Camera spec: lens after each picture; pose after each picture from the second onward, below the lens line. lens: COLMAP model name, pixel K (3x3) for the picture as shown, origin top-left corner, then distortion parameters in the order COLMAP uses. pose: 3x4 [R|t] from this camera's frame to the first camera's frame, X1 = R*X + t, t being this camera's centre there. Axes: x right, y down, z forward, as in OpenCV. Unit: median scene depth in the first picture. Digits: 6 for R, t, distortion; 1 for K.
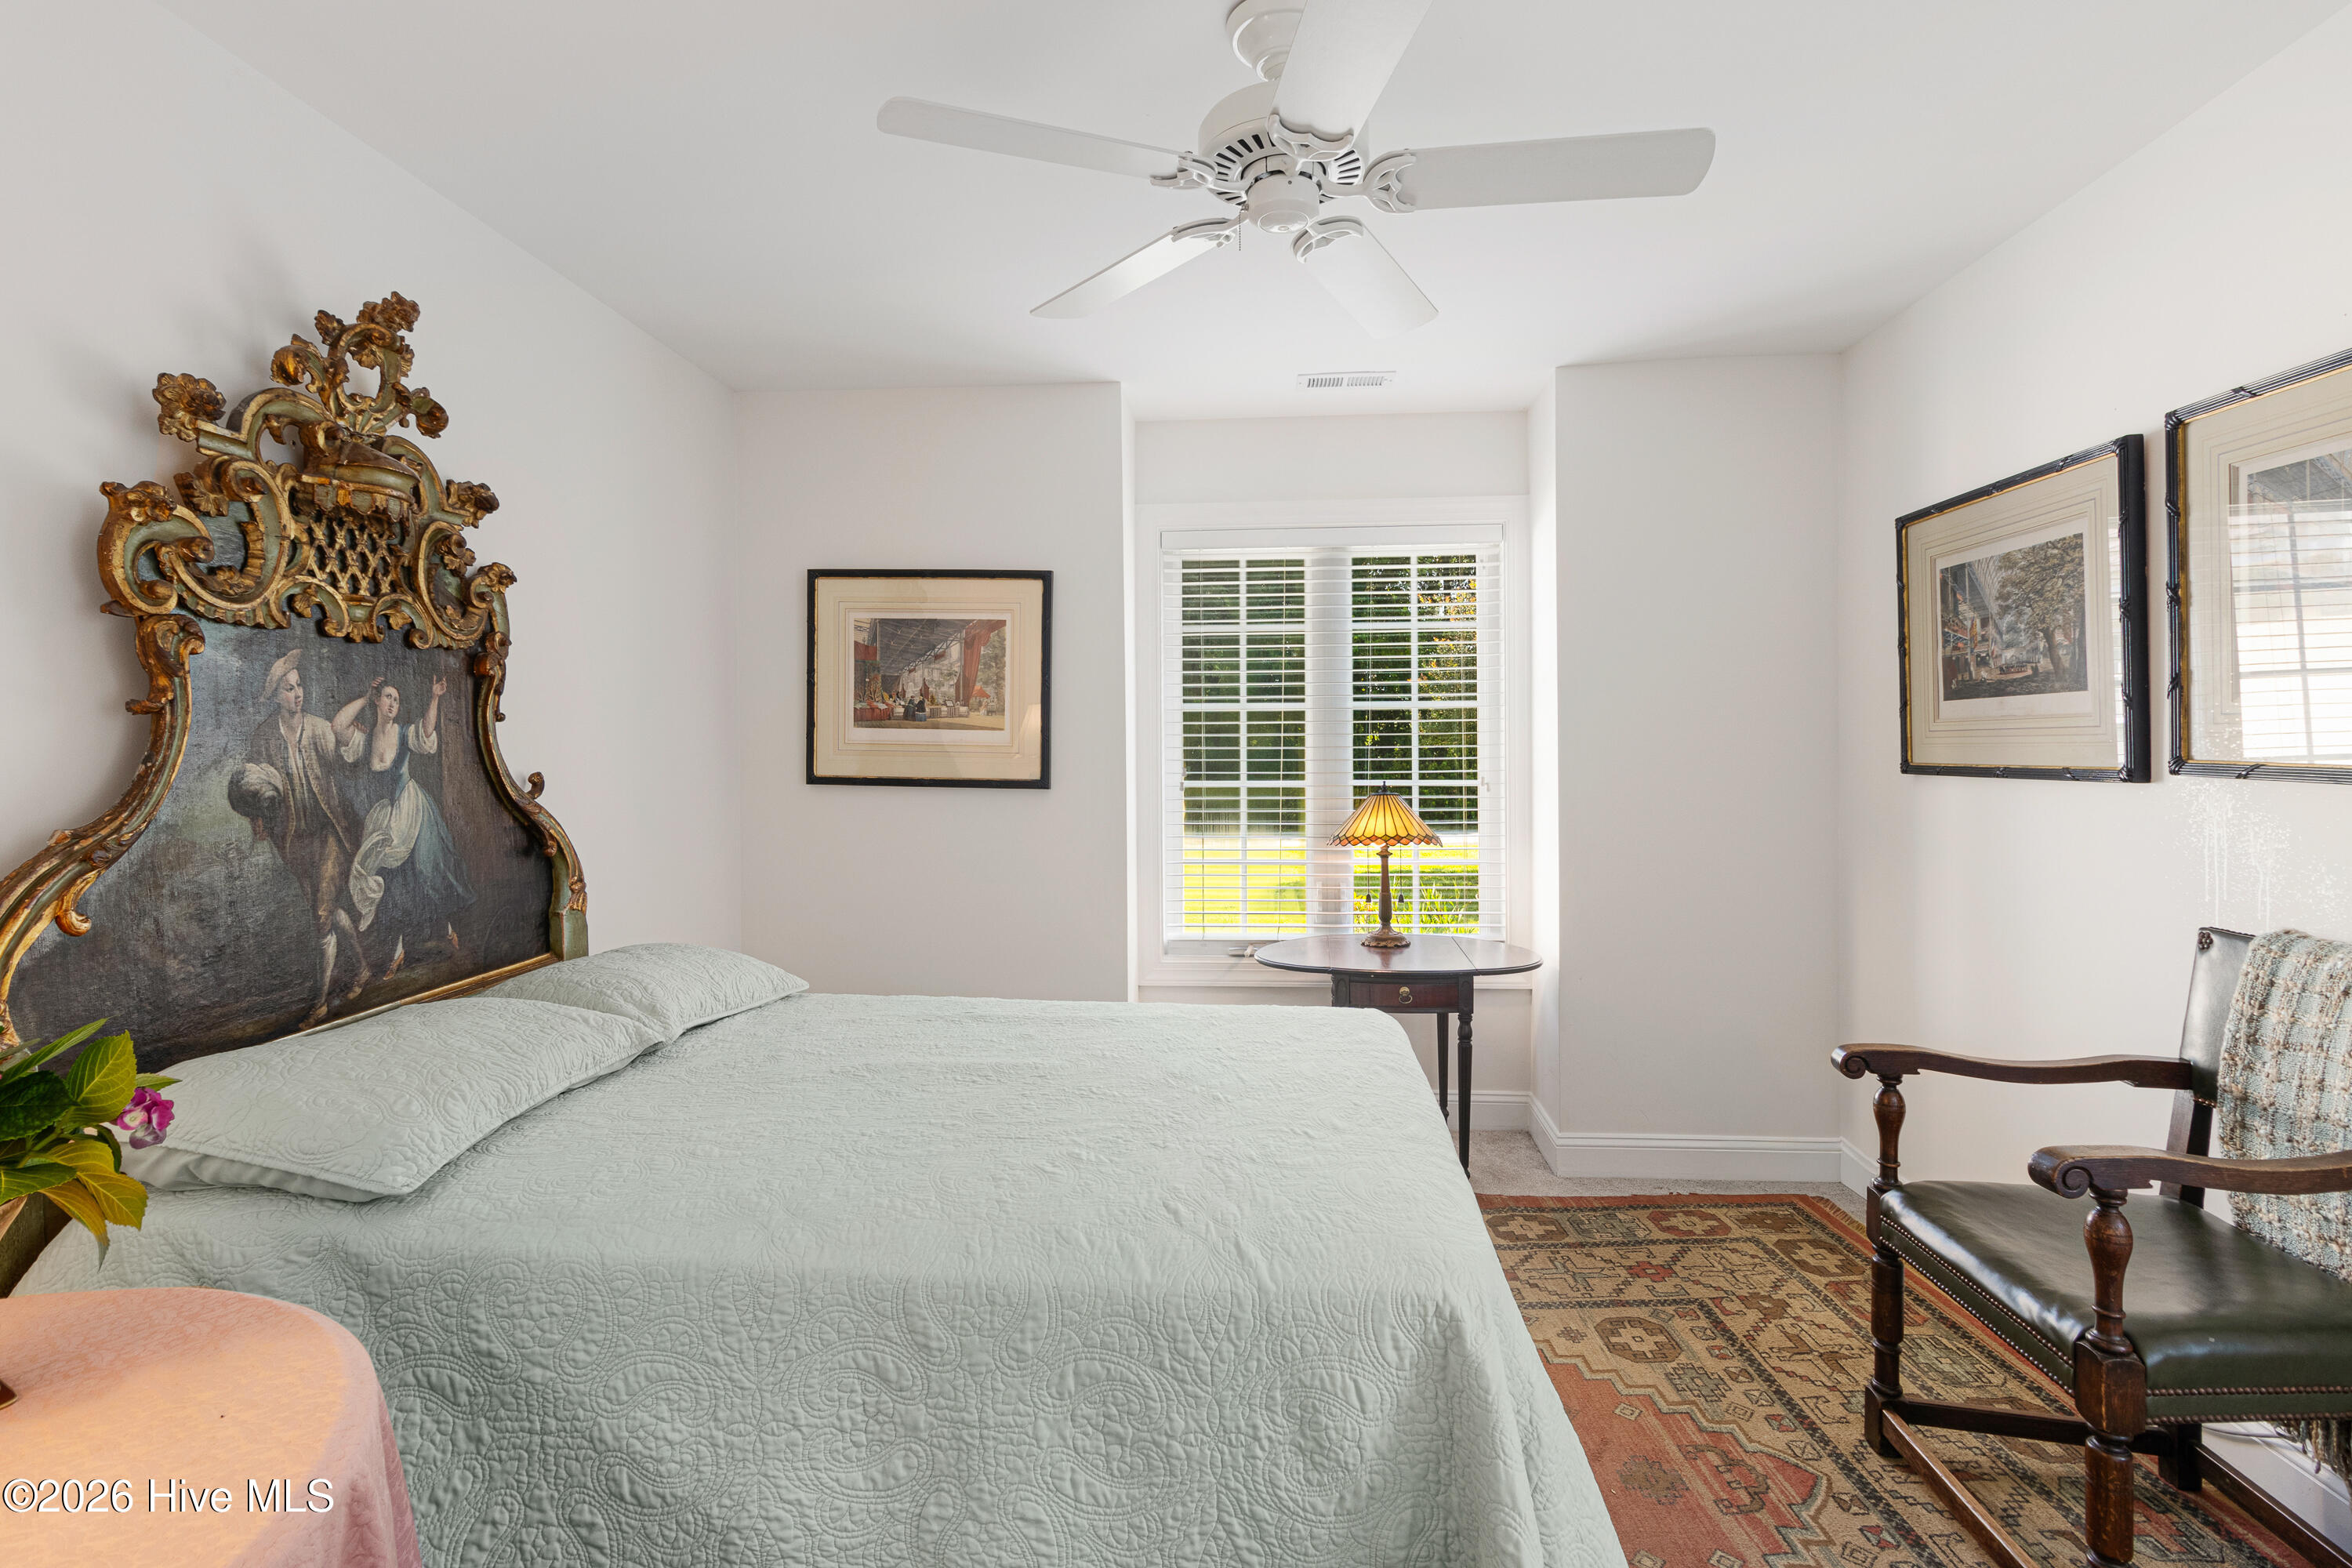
lens RADIAL K [[1090.1, 0, 1215.7], [0, 1090.1, 760.0], [0, 0, 1]] dist [-0.004797, -0.000019]
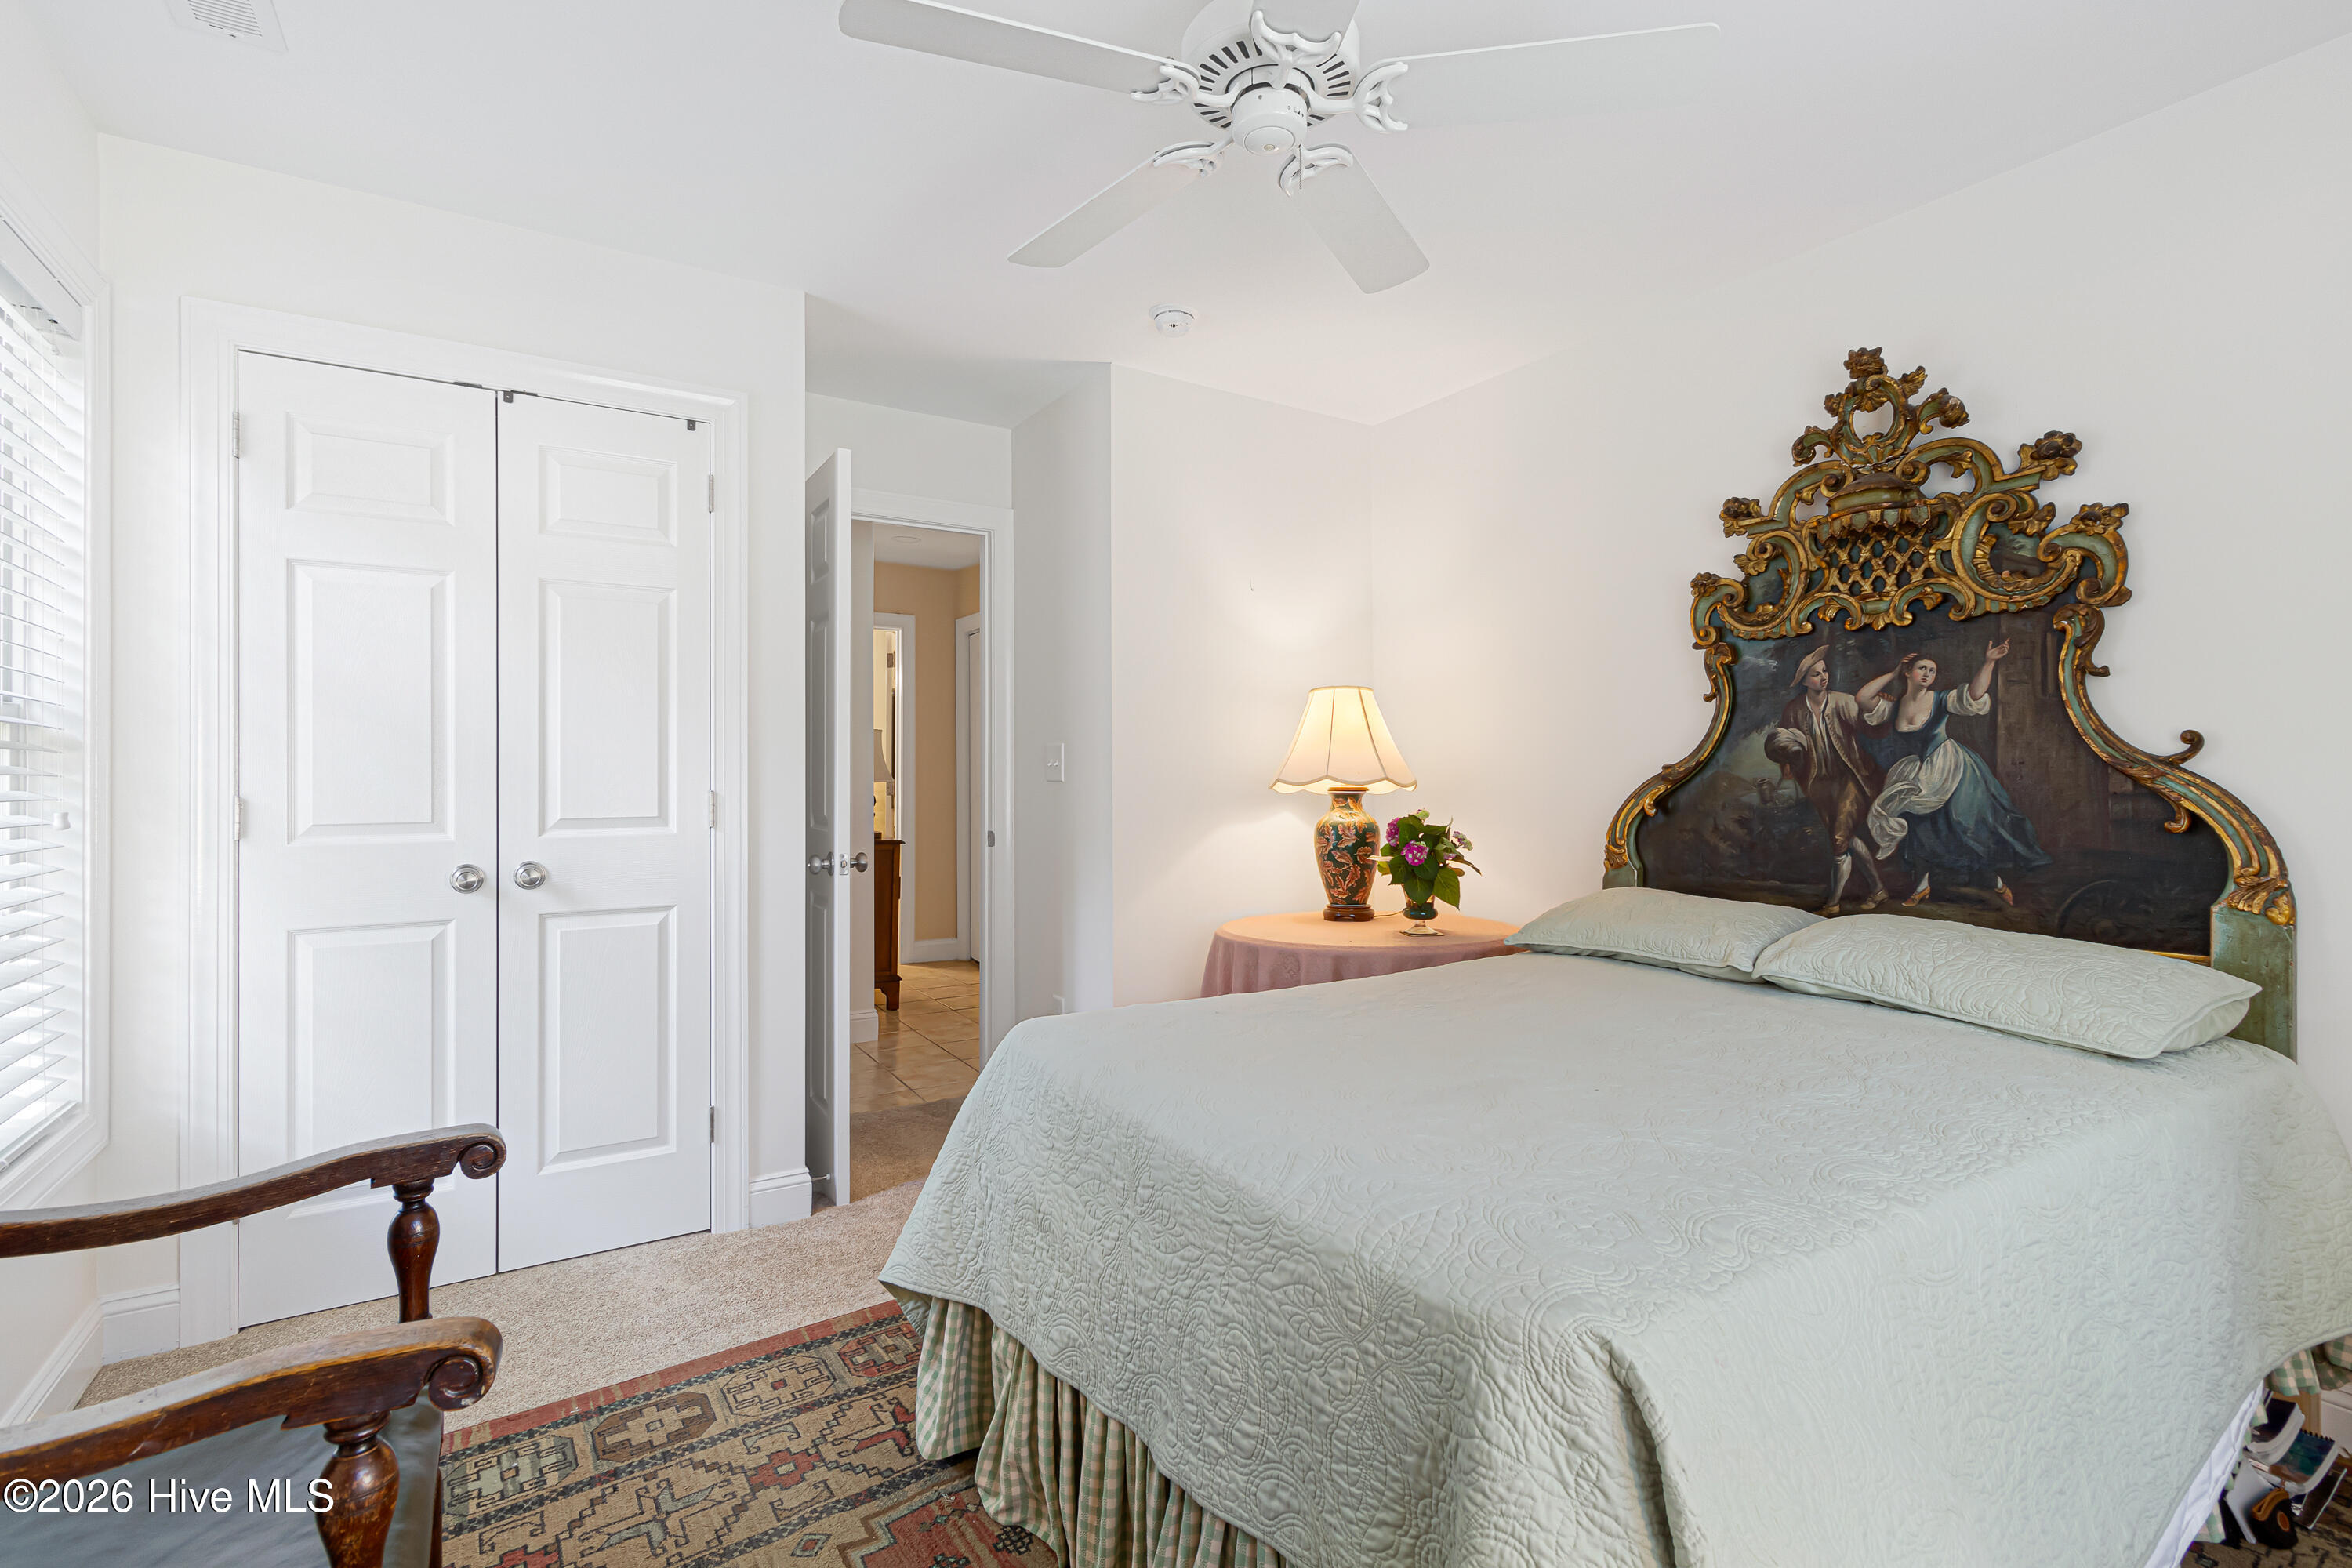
lens RADIAL K [[1090.1, 0, 1215.7], [0, 1090.1, 760.0], [0, 0, 1]] dist [-0.004797, -0.000019]
pose [[-0.804425, -0.002197, -0.594051, 0.579151], [-0.001332, 0.999997, -0.001894, 0.046070], [0.594053, -0.000733, -0.804425, 1.561701]]
